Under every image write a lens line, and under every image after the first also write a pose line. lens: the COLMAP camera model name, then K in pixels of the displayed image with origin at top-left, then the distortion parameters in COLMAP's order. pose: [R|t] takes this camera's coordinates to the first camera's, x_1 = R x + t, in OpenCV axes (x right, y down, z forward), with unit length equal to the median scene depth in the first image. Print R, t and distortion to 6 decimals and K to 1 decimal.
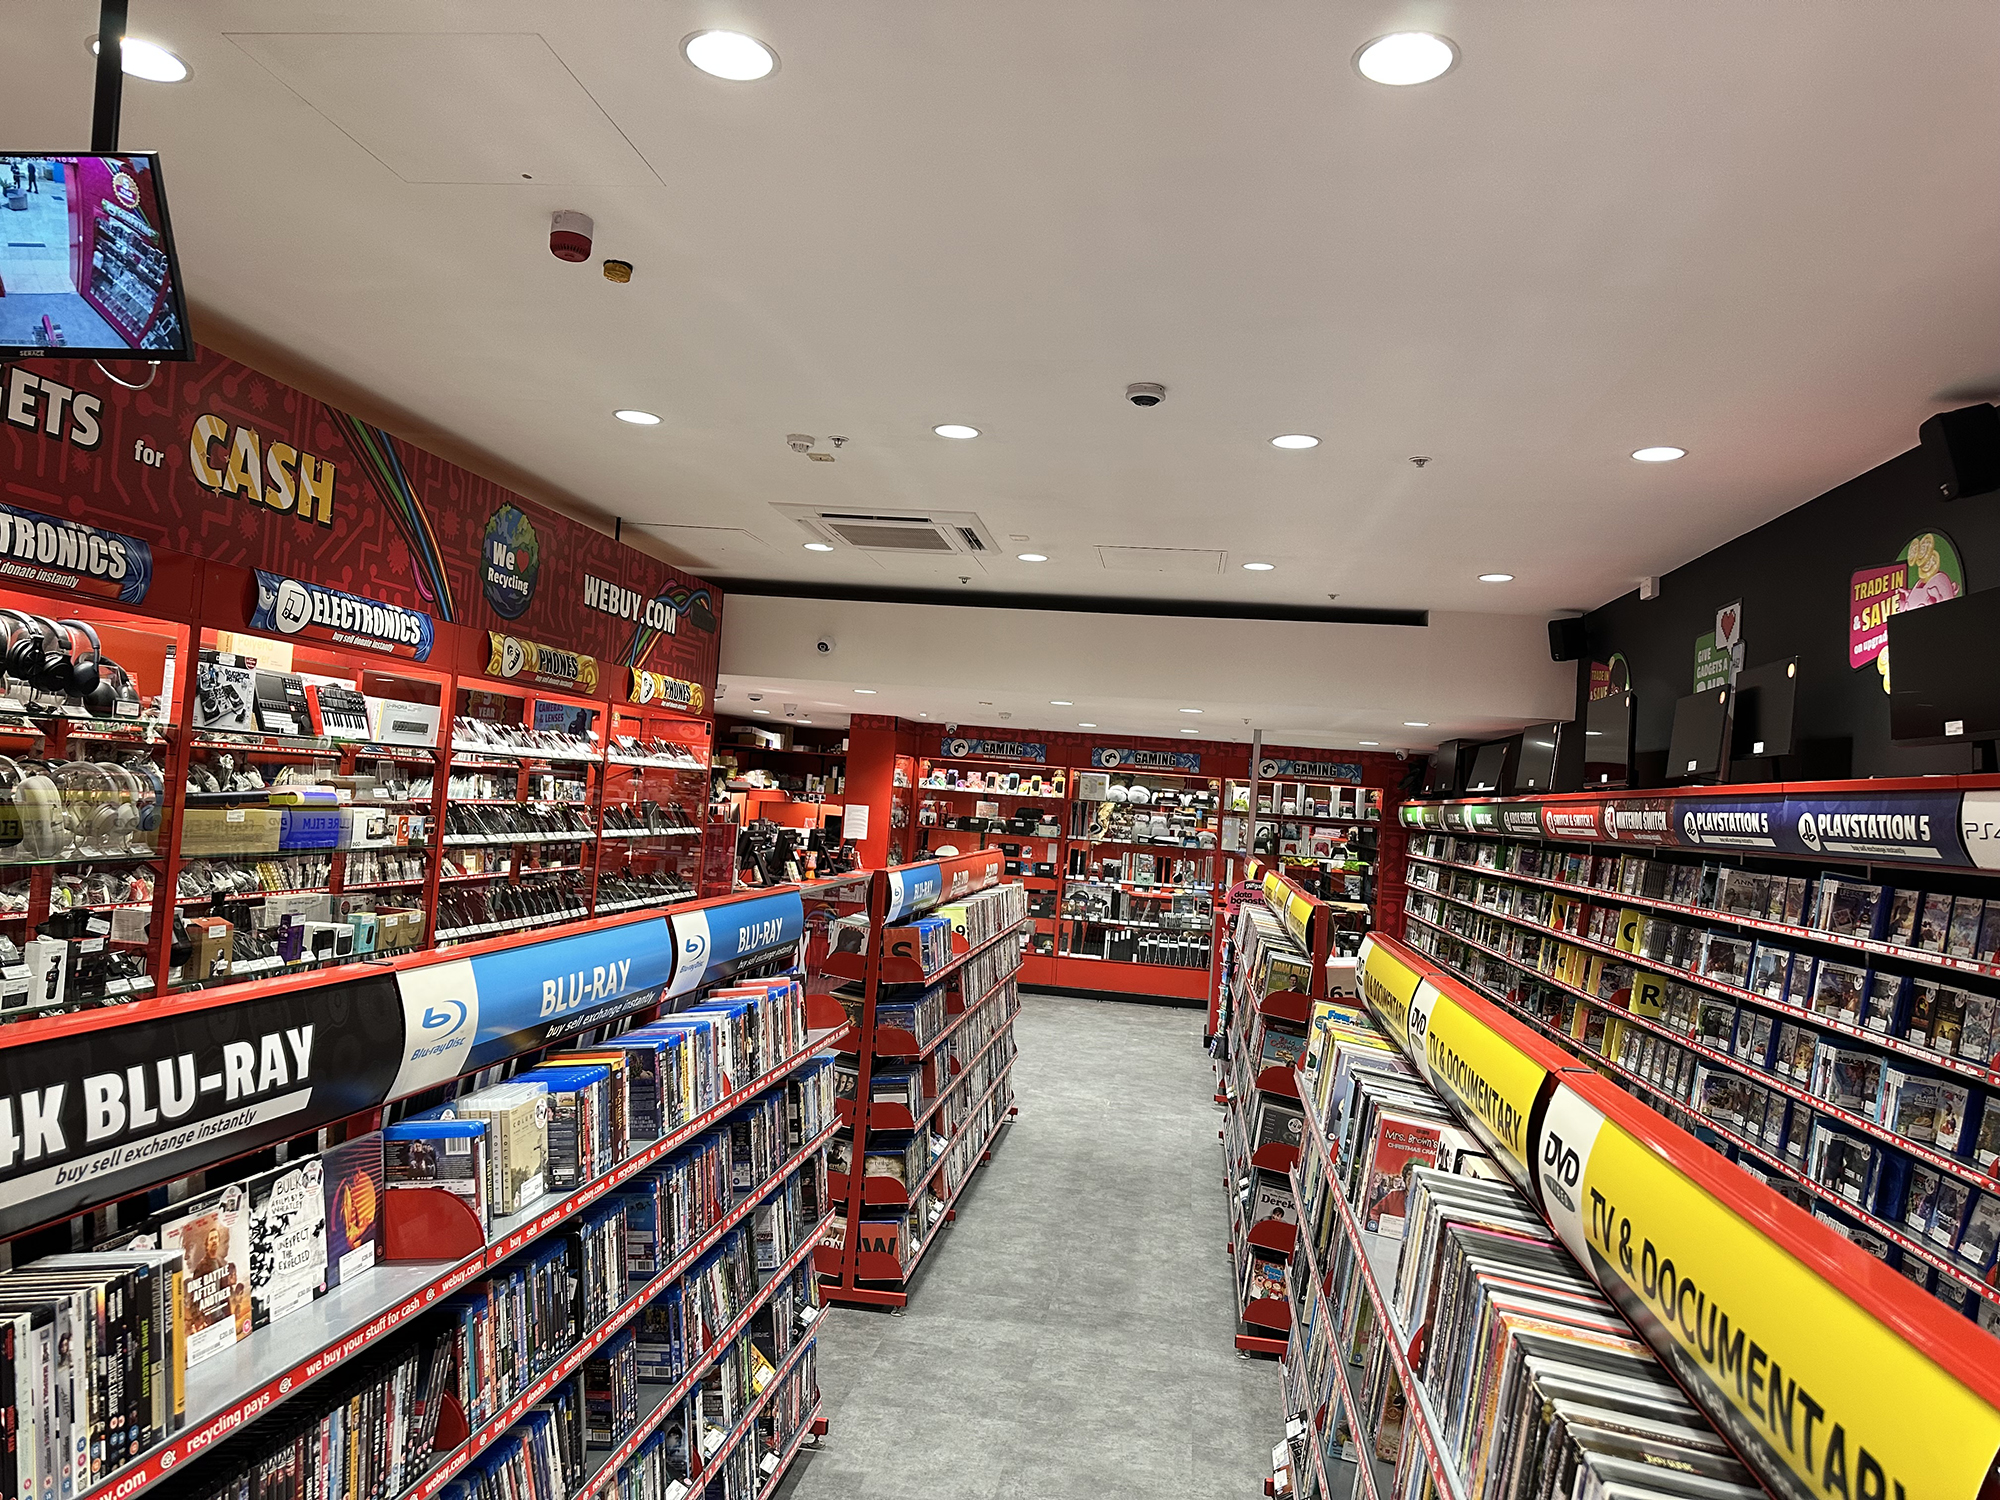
lens RADIAL K [[1410.0, 0, 1003.0], [0, 1410.0, 743.7], [0, 0, 1]] dist [0.004177, -0.013211]
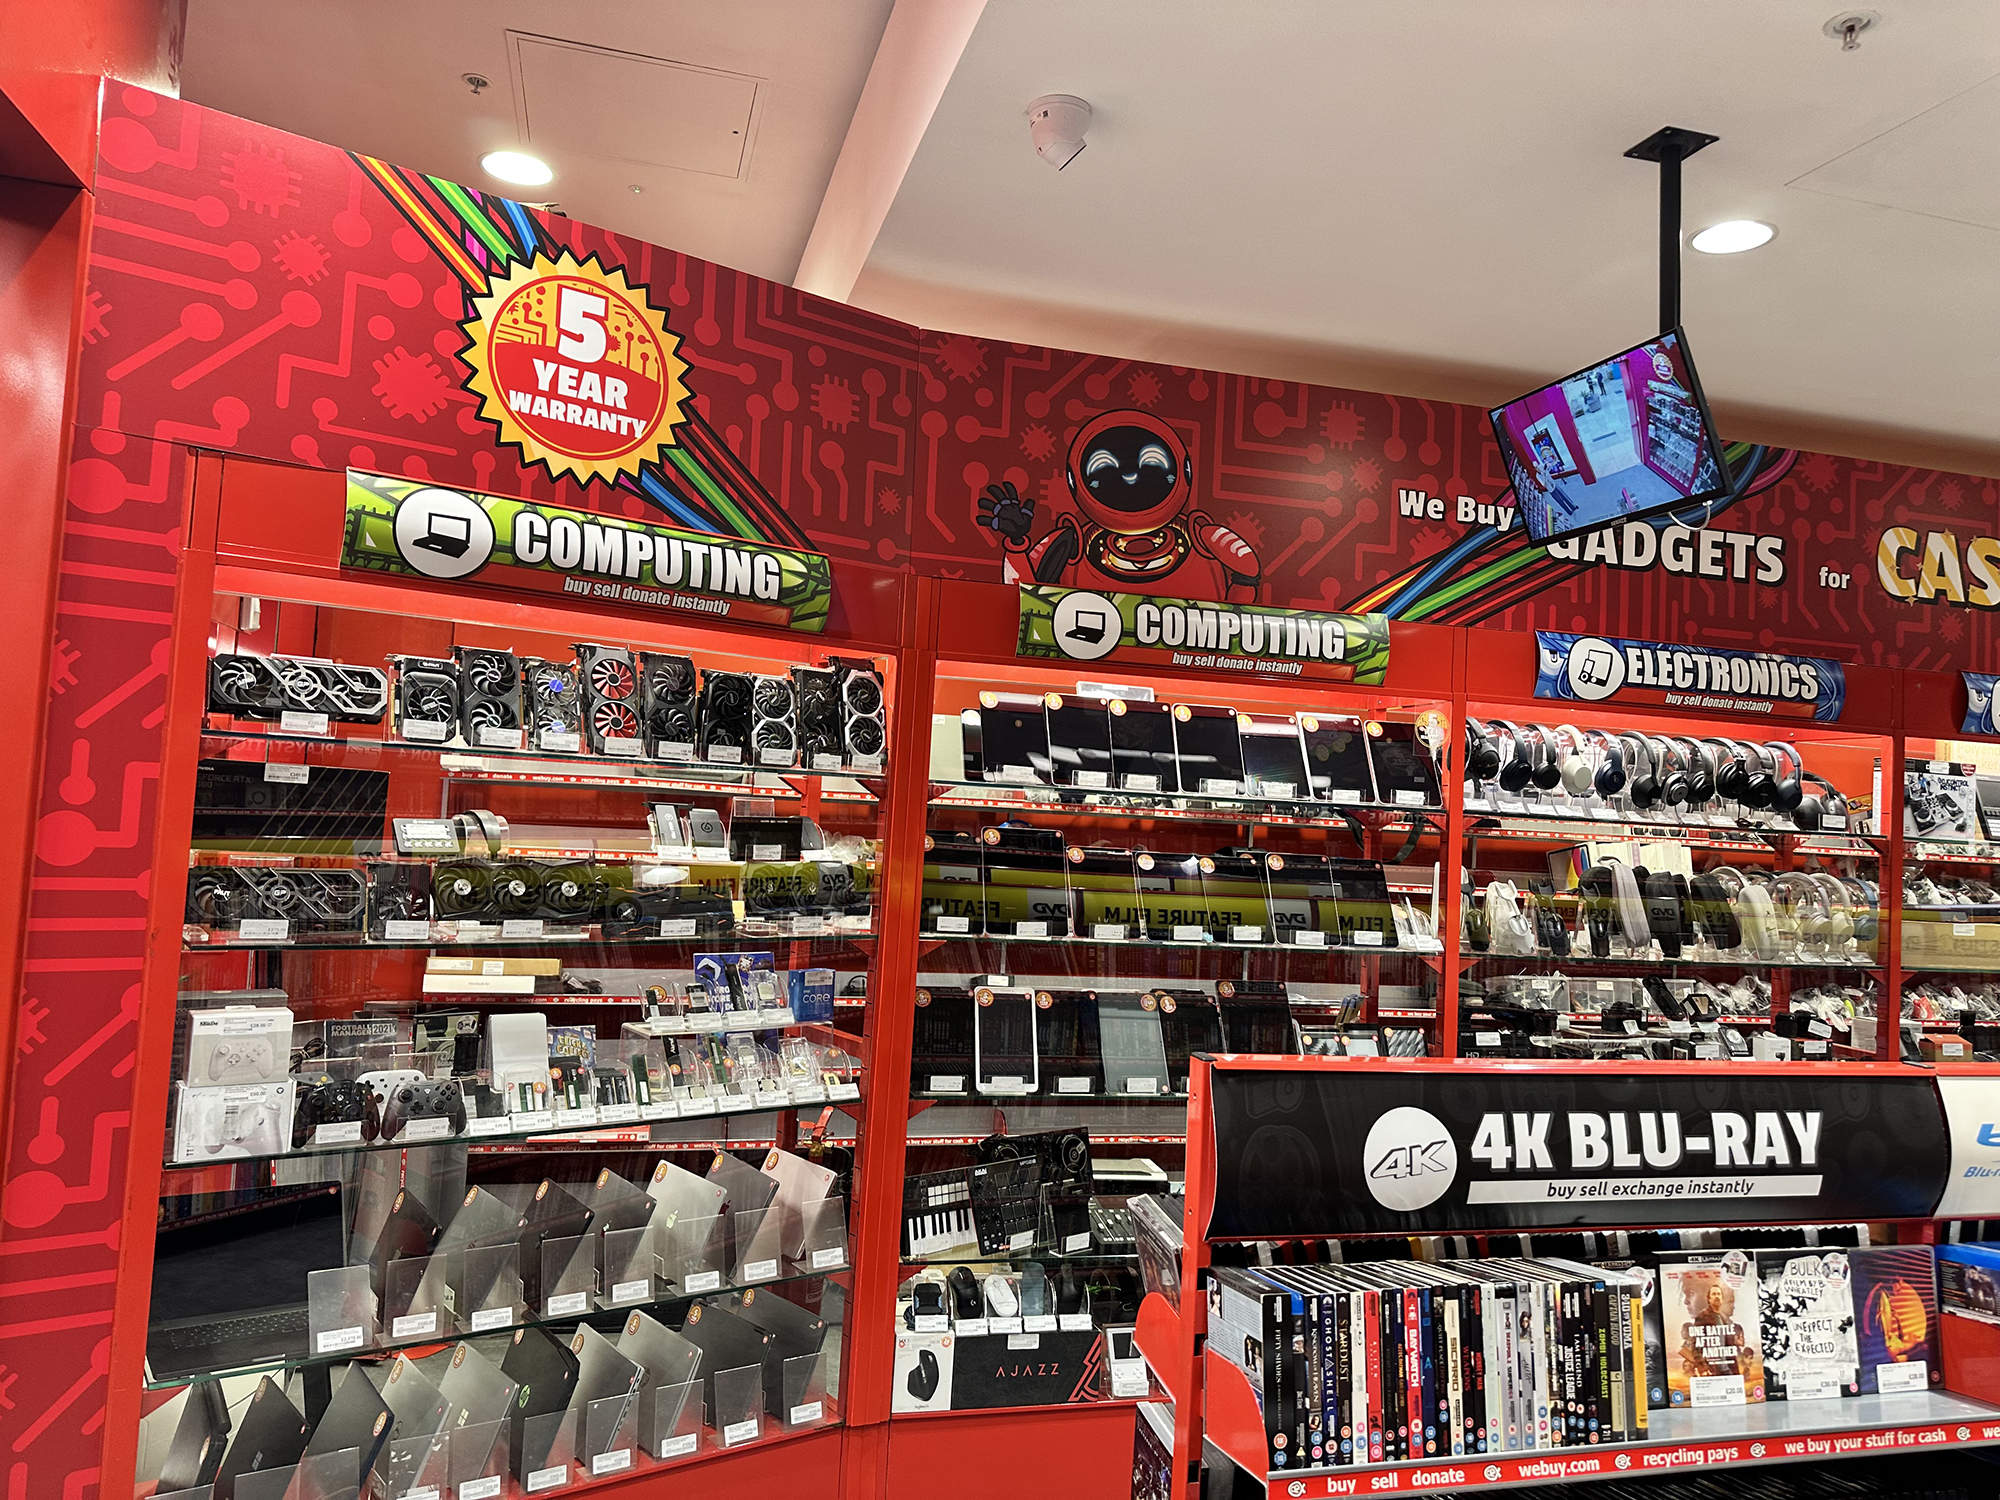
lens RADIAL K [[1410.0, 0, 1009.1], [0, 1410.0, 748.6], [0, 0, 1]] dist [0.004177, -0.013211]
pose [[0.383028, -0.090567, -0.919286, 0.210183], [0.010188, 0.995536, -0.093834, 0.025030], [0.923680, 0.026575, 0.382241, 0.061457]]
